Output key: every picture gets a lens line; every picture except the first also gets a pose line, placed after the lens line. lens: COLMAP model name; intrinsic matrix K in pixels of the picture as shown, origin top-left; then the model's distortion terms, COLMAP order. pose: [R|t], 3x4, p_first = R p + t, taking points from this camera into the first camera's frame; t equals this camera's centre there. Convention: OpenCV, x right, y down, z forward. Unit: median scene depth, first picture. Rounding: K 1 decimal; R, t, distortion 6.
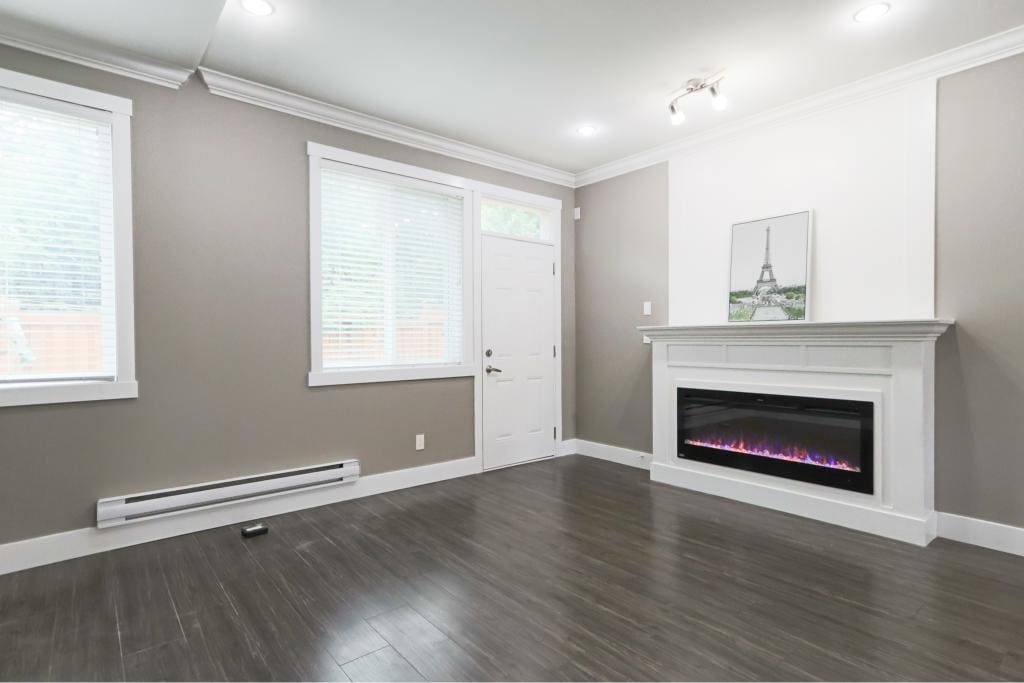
lens RADIAL K [[512.8, 0, 509.5], [0, 512.8, 342.6], [0, 0, 1]] dist [0.004075, 0.001792]
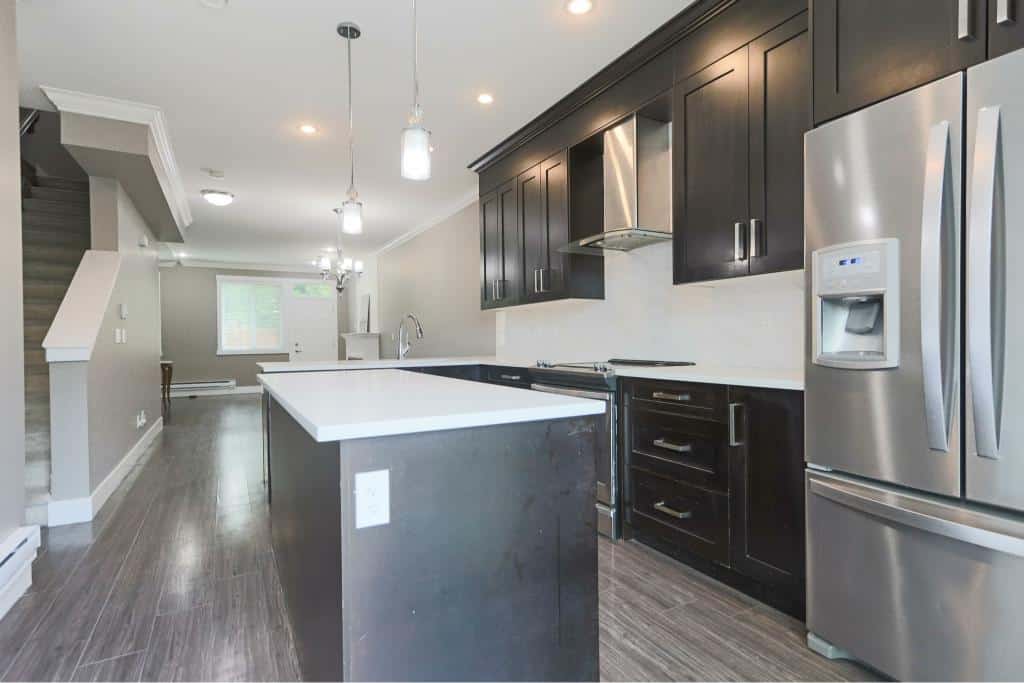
lens RADIAL K [[544.5, 0, 512.0], [0, 544.5, 341.5], [0, 0, 1]] dist [0.001314, 0.000342]
pose [[0.981055, -0.003063, -0.193705, 1.841560], [0.001985, 0.999981, -0.005760, 0.026818], [0.193719, 0.005266, 0.981043, -1.727662]]
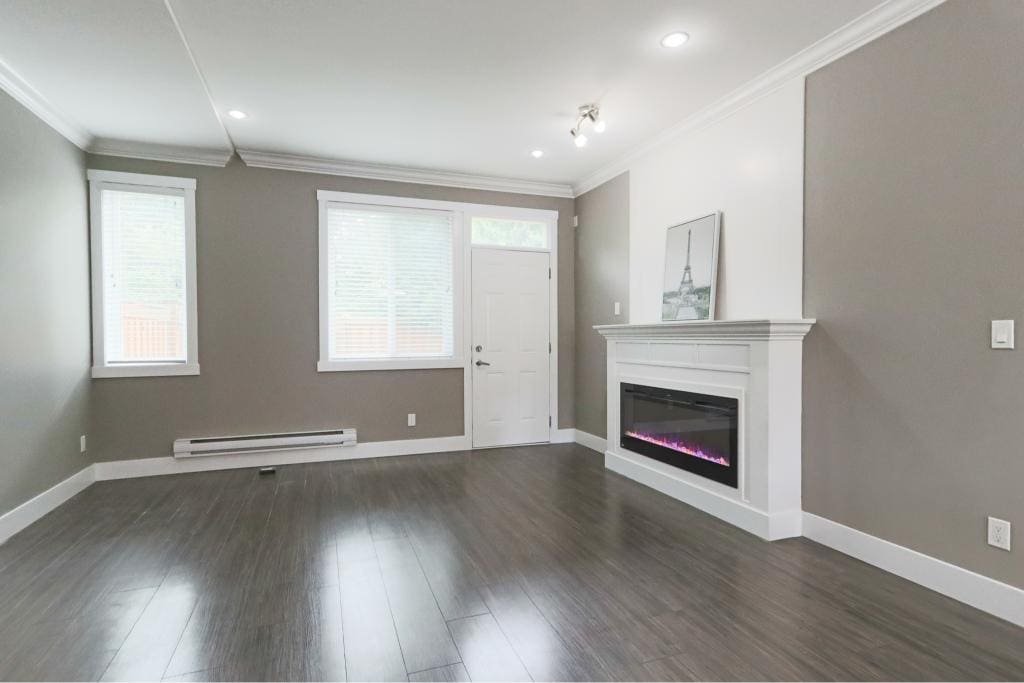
lens RADIAL K [[512.8, 0, 509.5], [0, 512.8, 342.6], [0, 0, 1]] dist [0.004075, 0.001792]
pose [[0.944253, 0.006154, -0.329162, 0.499946], [-0.004314, 0.999971, 0.006317, -0.001955], [0.329191, -0.004545, 0.944252, -0.101807]]
